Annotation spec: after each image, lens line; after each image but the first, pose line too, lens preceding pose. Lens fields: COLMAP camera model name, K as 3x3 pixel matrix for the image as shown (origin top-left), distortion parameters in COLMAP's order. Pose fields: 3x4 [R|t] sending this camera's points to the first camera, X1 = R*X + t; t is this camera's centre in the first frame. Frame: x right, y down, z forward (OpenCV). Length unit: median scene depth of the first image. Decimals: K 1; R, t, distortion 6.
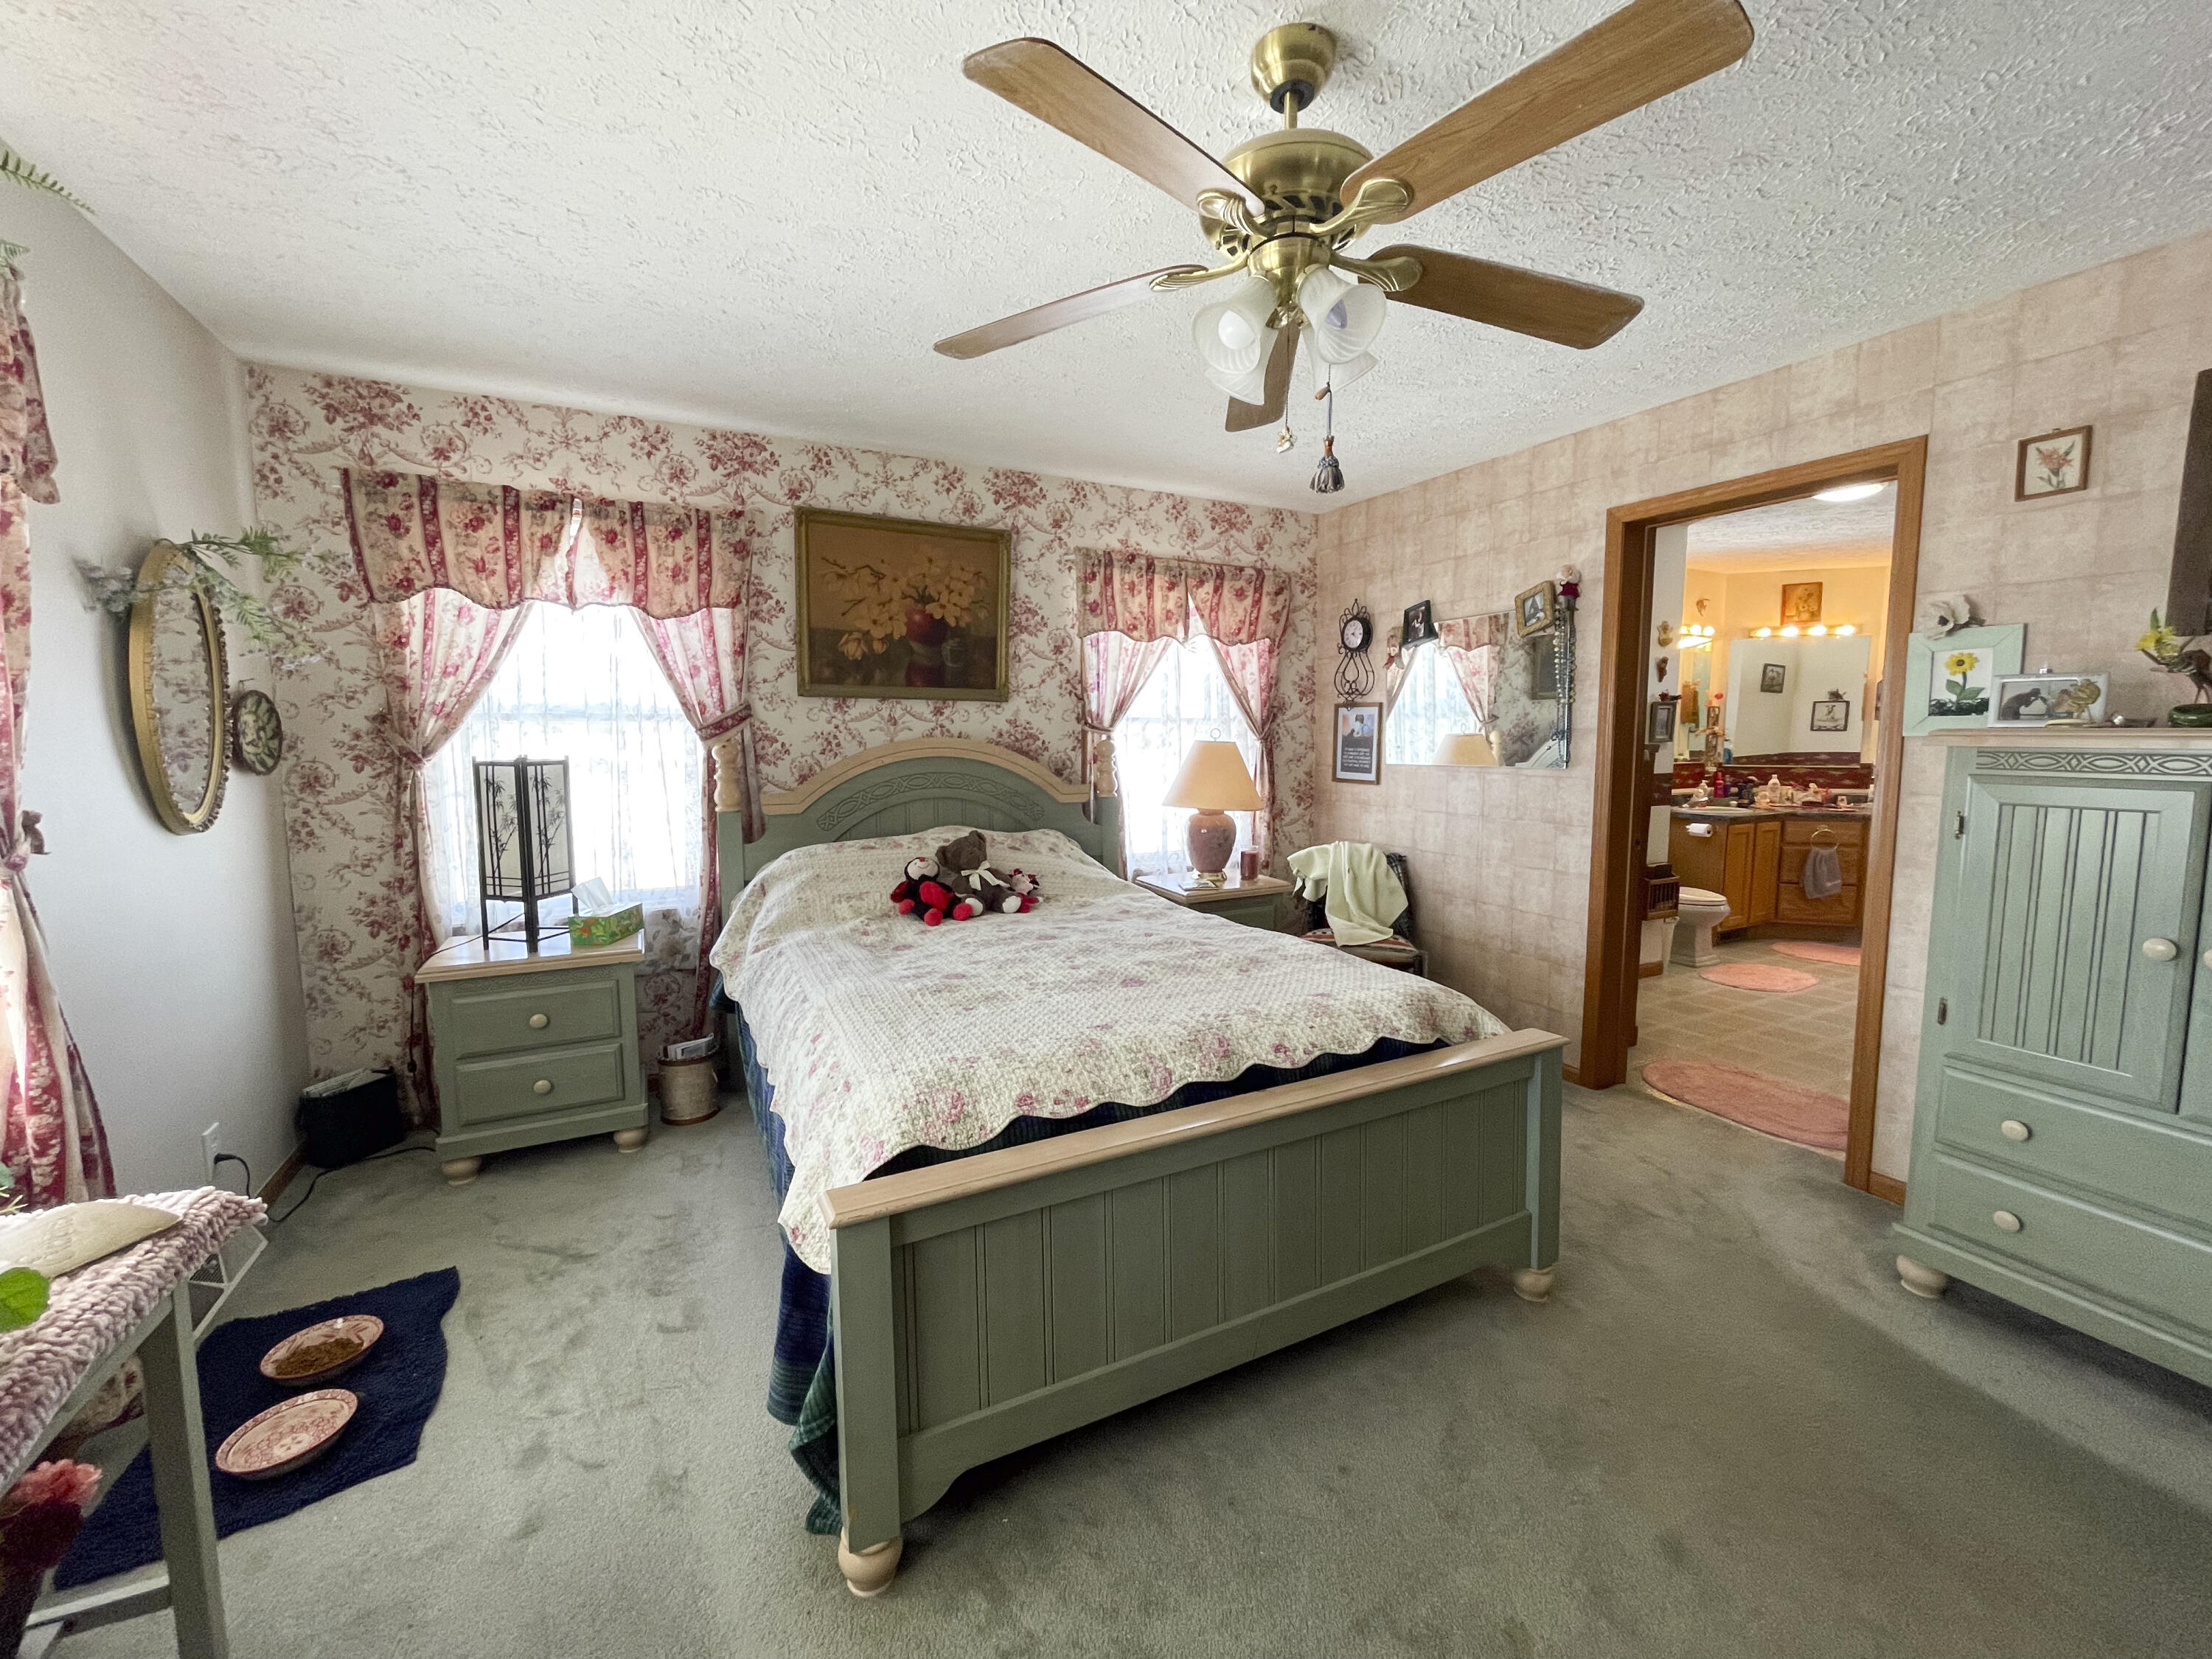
lens RADIAL K [[897.6, 0, 1109.0], [0, 897.6, 833.9], [0, 0, 1]] dist [-0.010422, 0.000032]
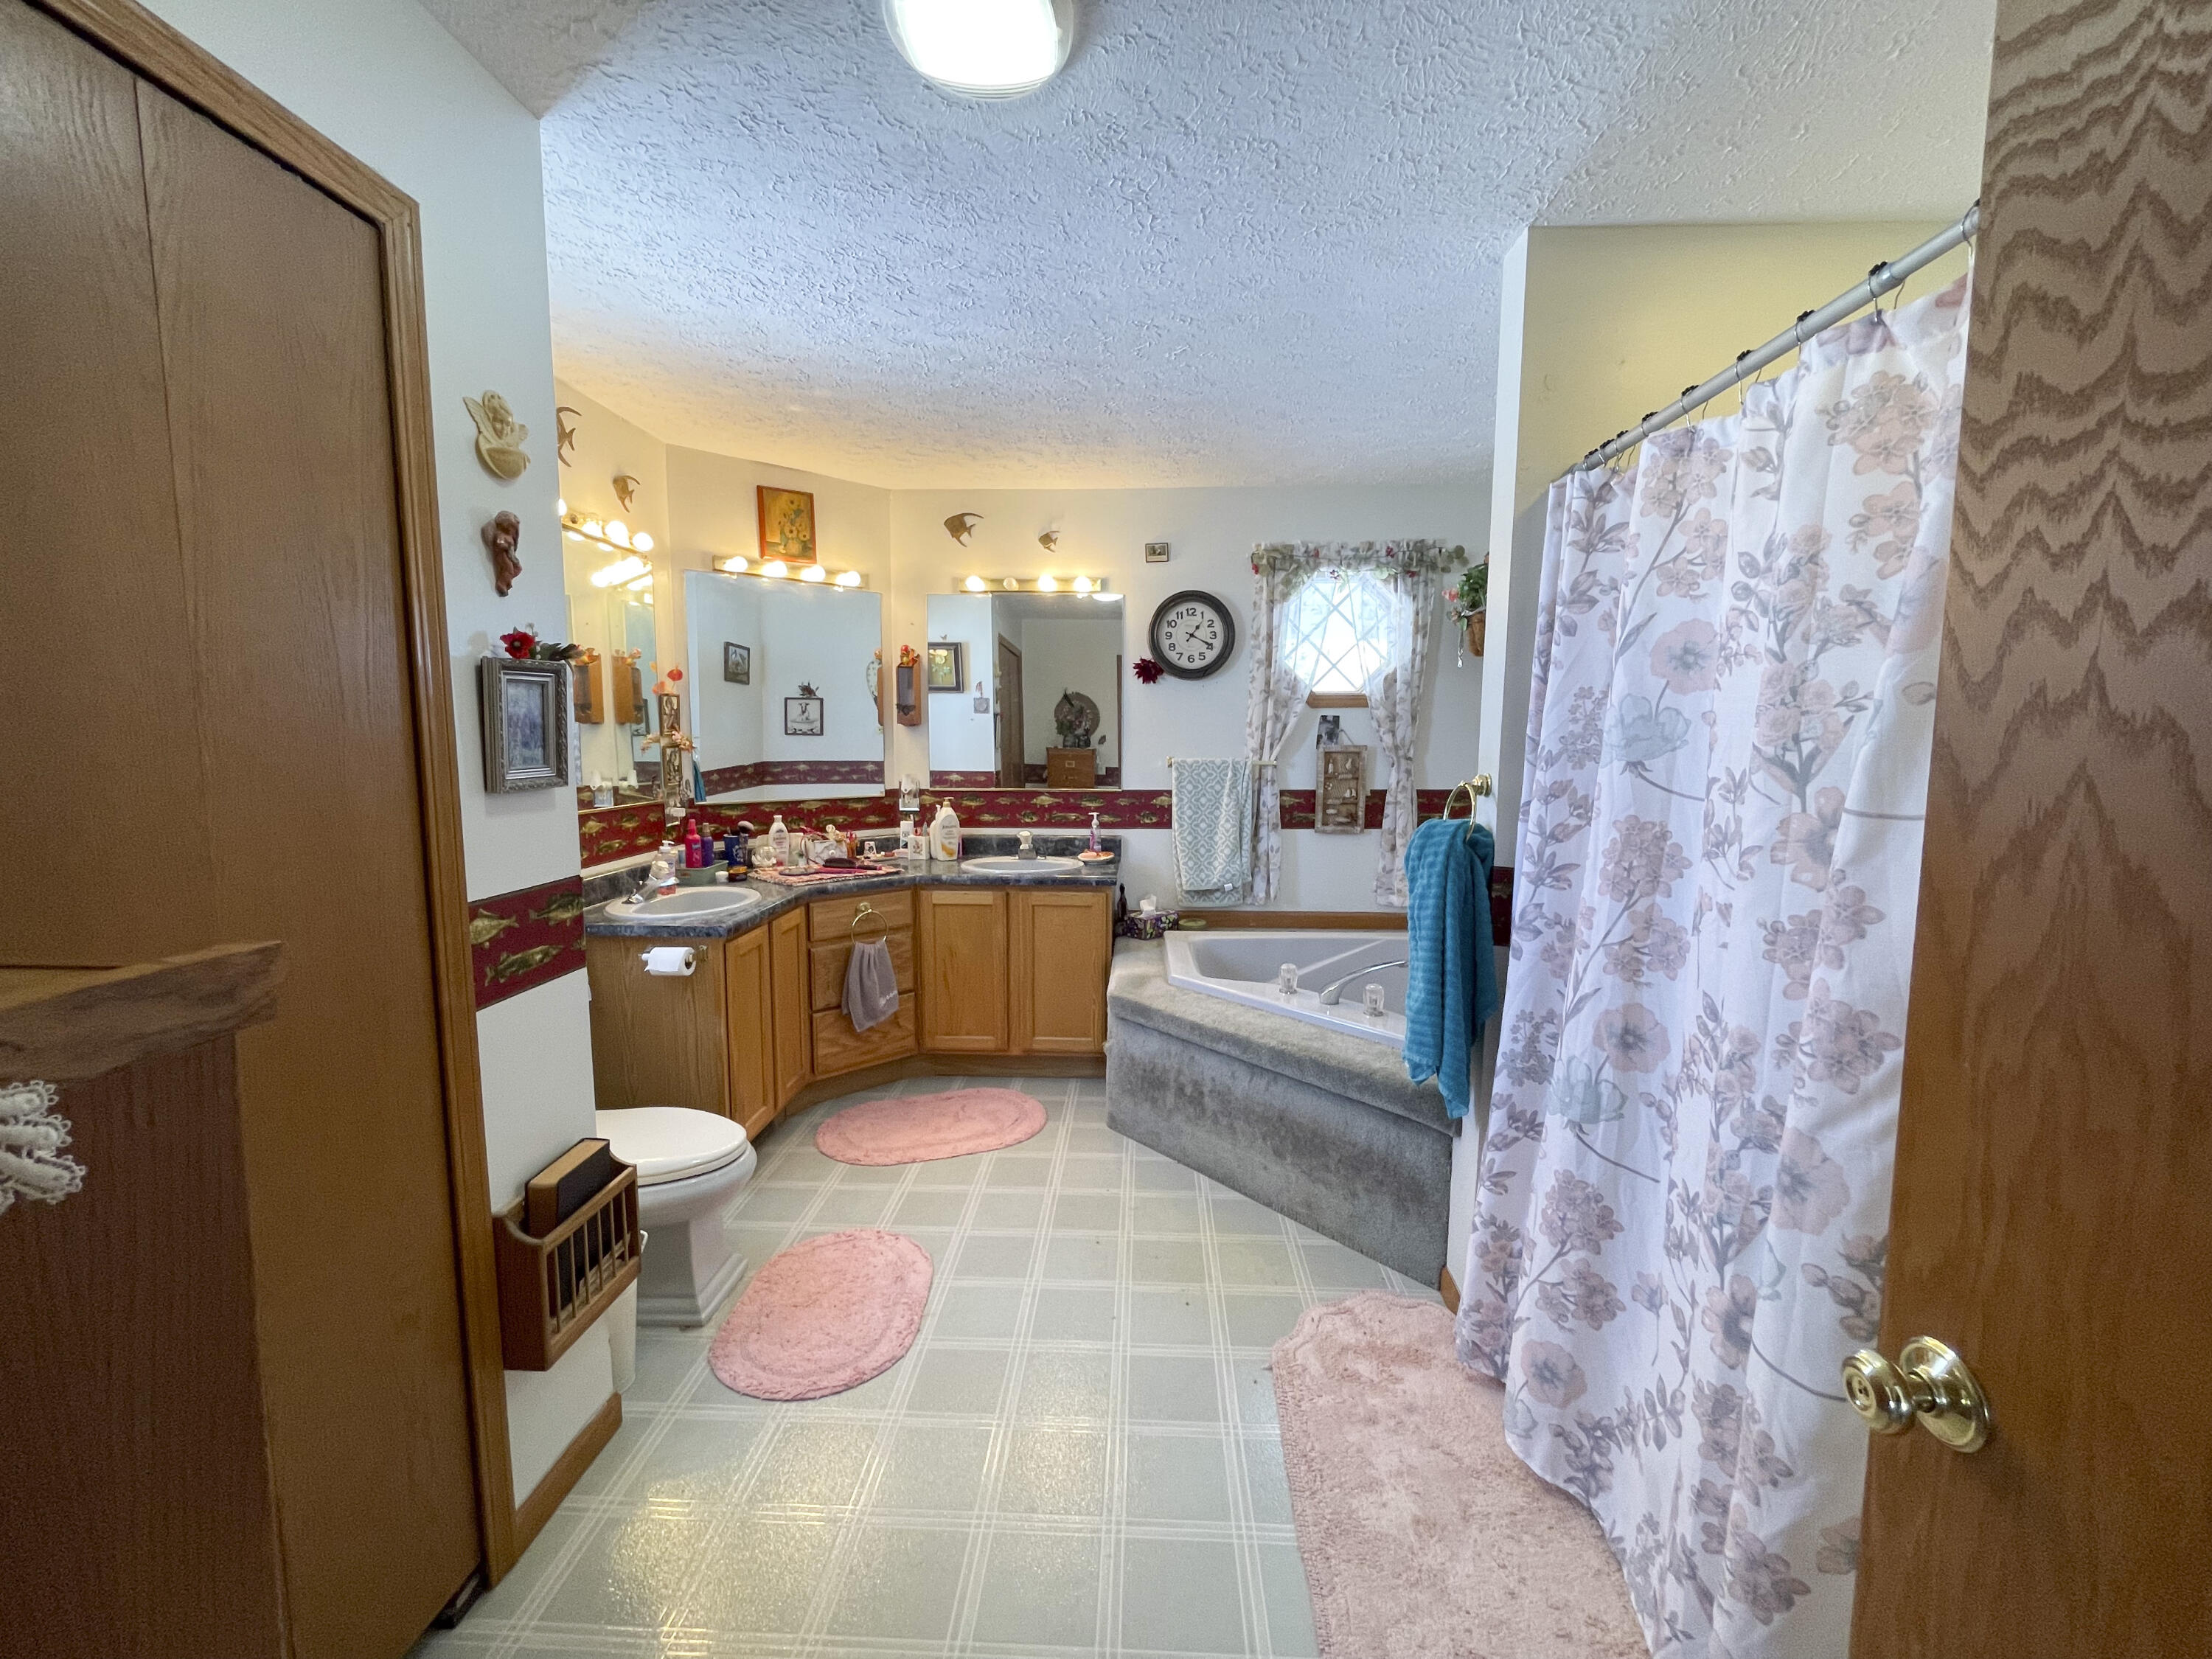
lens RADIAL K [[897.6, 0, 1109.0], [0, 897.6, 833.9], [0, 0, 1]] dist [-0.010422, 0.000032]
pose [[0.498934, -0.089292, 0.862028, 0.352674], [0.085295, 0.994908, 0.053688, -0.068065], [-0.862432, 0.046740, 0.504010, 0.525797]]
